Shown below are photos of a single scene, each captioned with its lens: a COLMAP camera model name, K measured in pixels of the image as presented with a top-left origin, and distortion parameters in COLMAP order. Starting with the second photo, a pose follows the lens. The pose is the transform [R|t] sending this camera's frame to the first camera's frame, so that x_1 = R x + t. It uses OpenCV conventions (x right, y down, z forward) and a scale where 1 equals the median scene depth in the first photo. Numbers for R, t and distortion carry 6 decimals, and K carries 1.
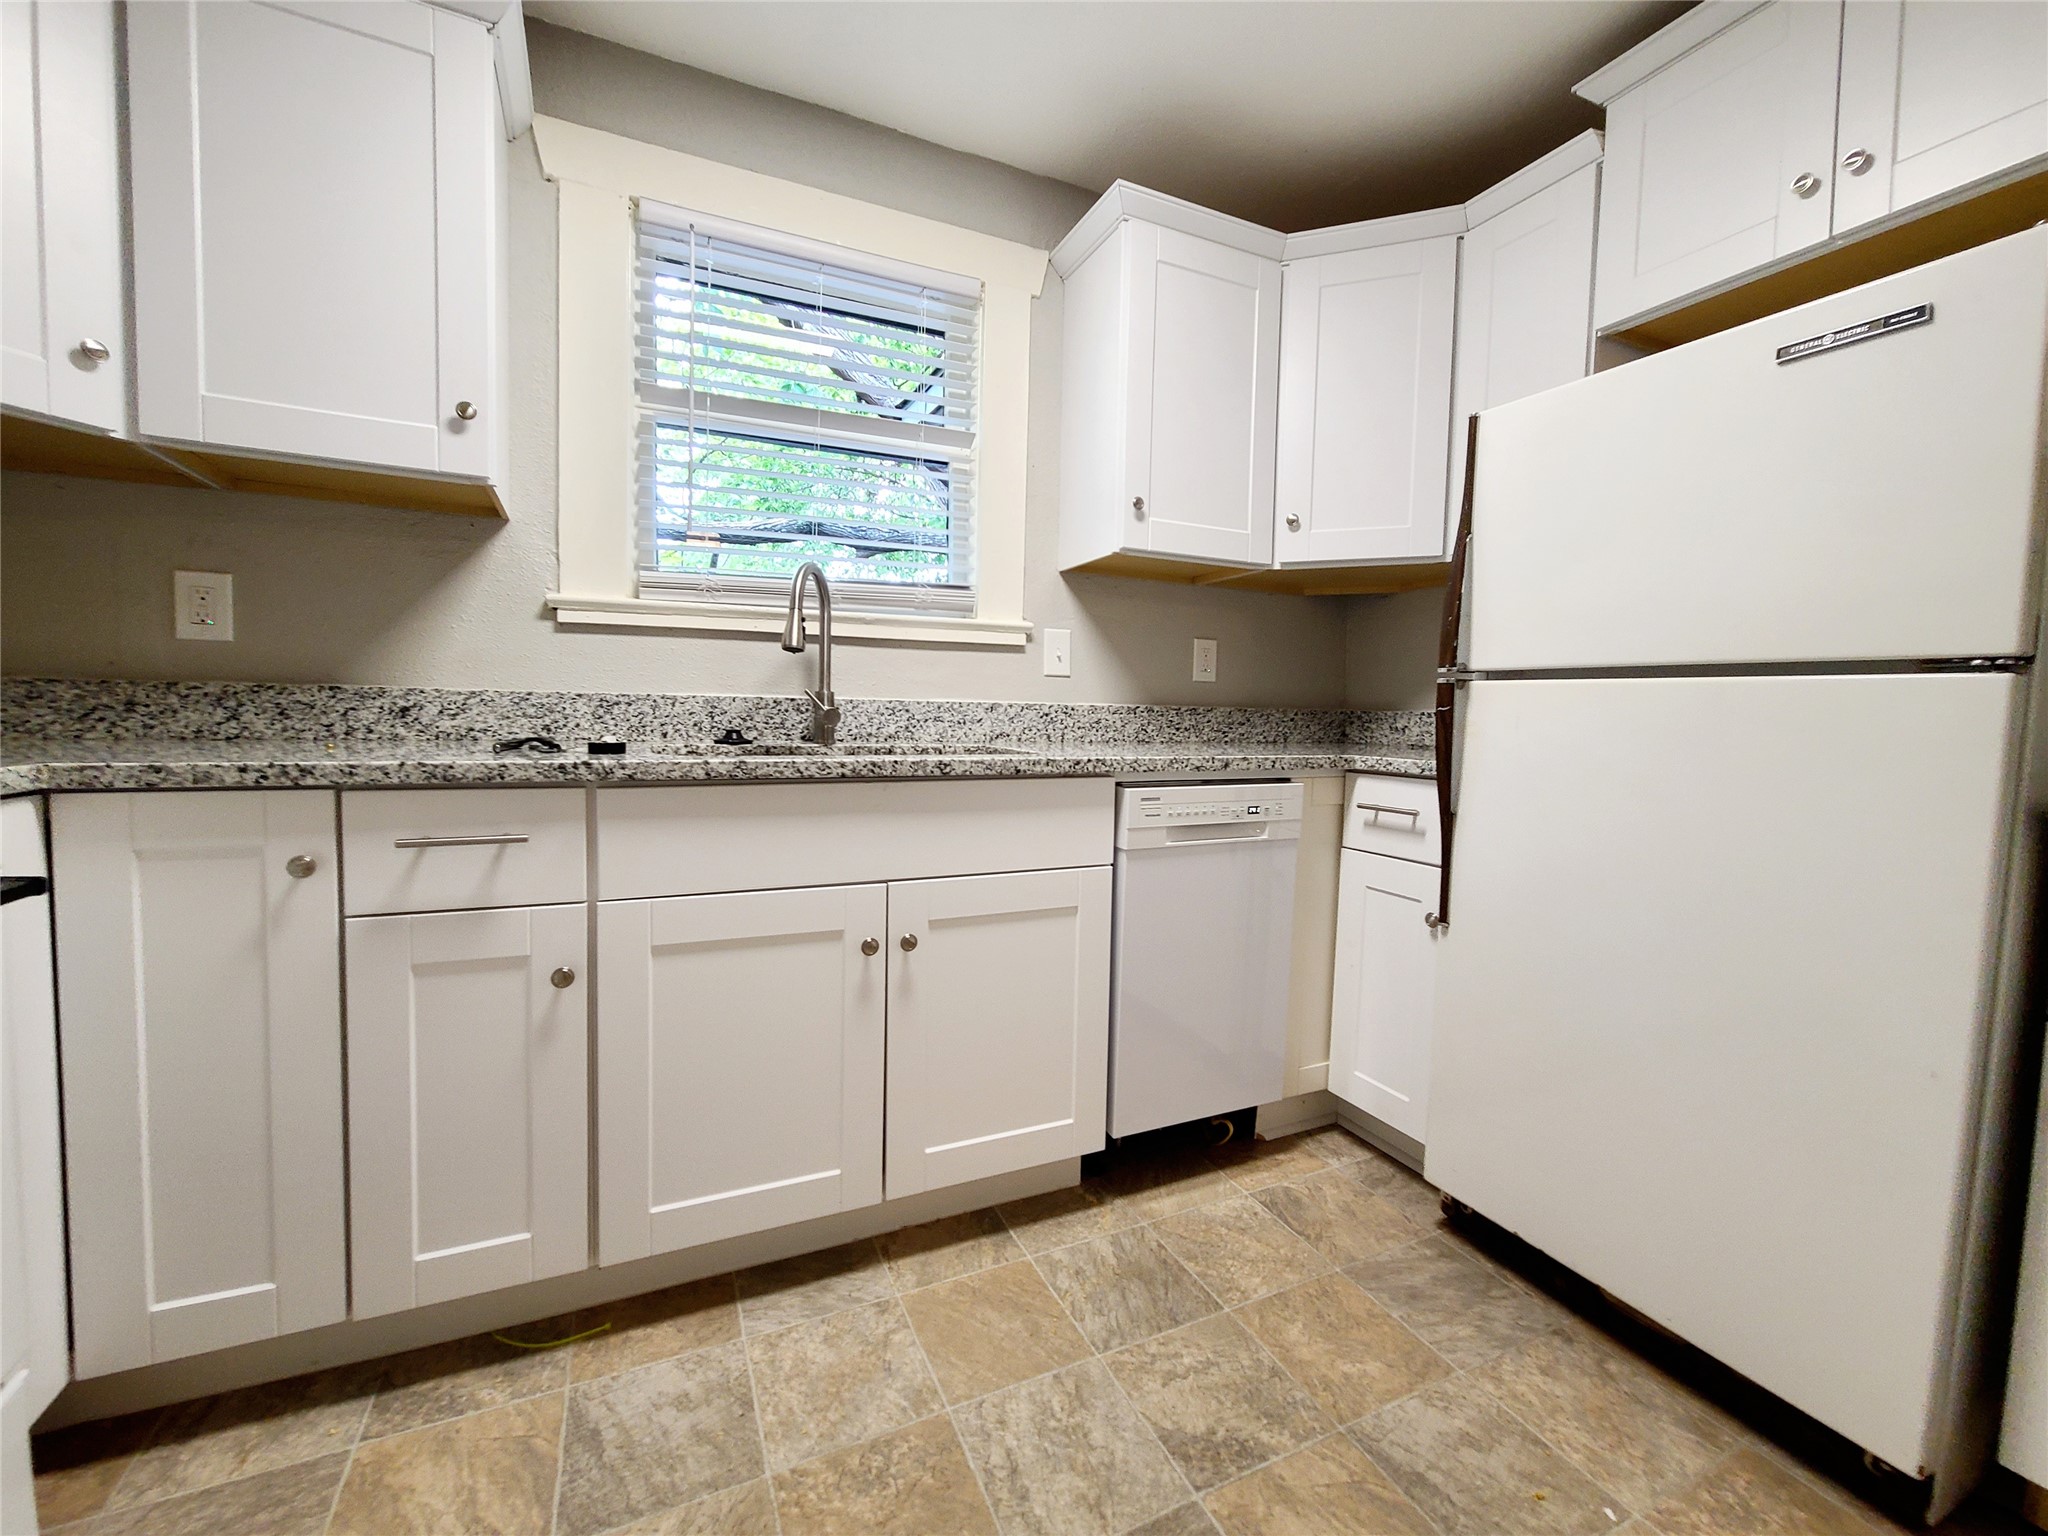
lens RADIAL K [[837.2, 0, 1019.5], [0, 837.2, 760.8], [0, 0, 1]] dist [-0.001467, -0.000595]
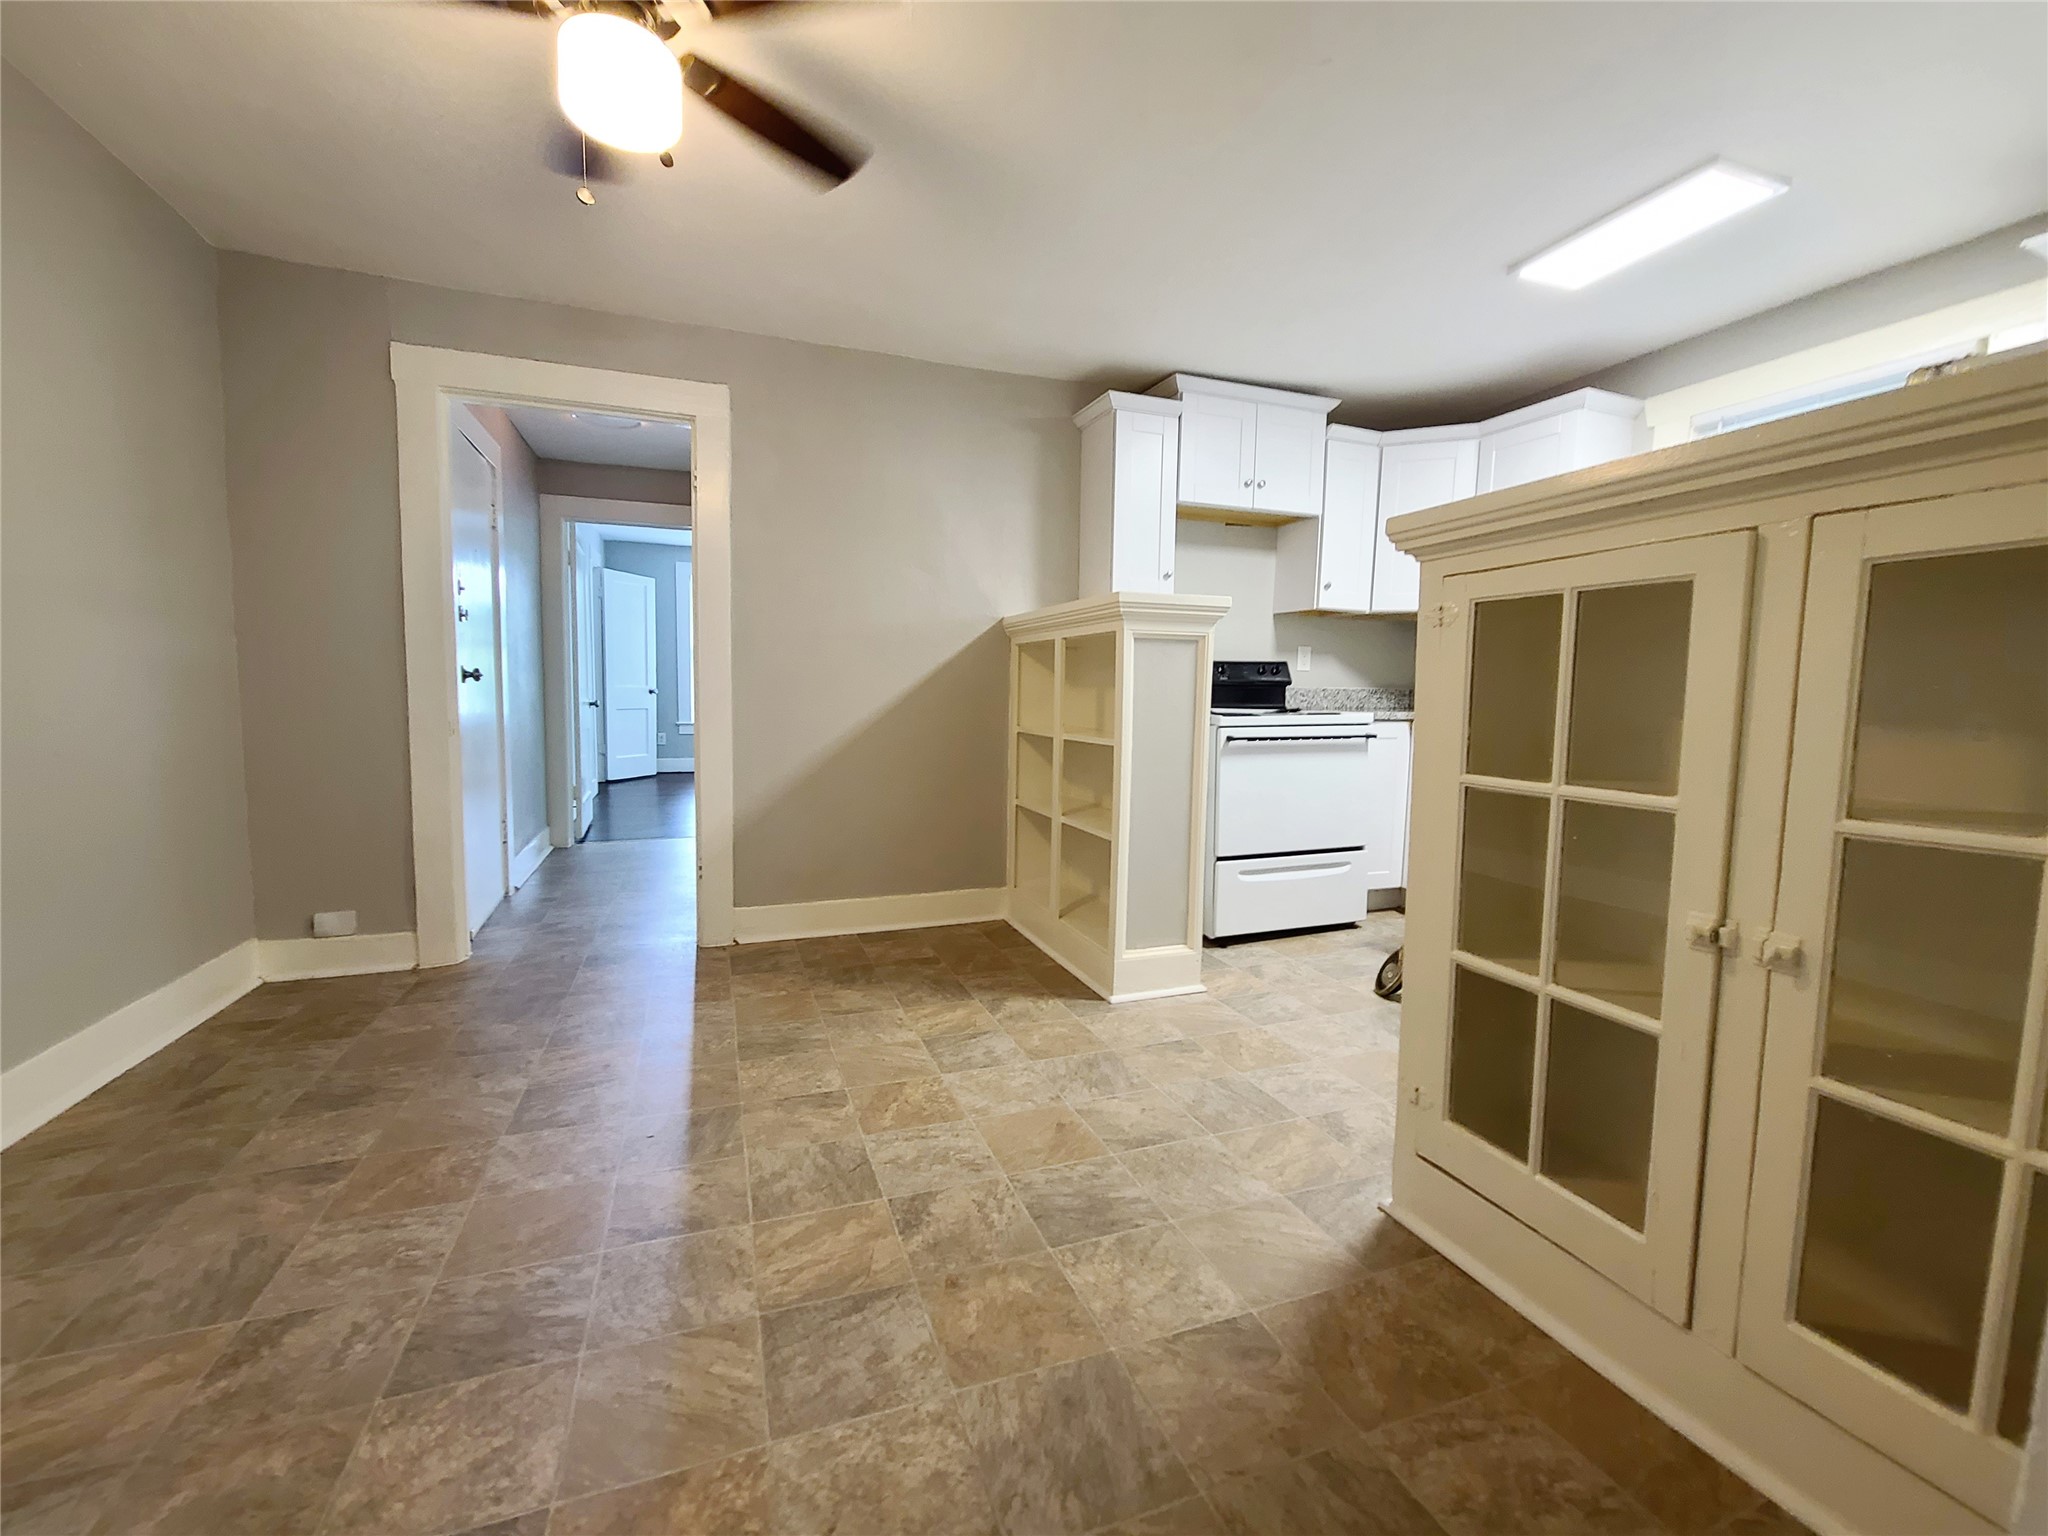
lens RADIAL K [[838.1, 0, 1024.0], [0, 838.1, 768.0], [0, 0, 1]] dist [-0.000627, -0.000167]
pose [[-0.074882, 0.049388, -0.995969, 1.479886], [-0.101055, 0.993255, 0.056851, -0.014009], [0.992059, 0.104904, -0.069386, 1.122518]]
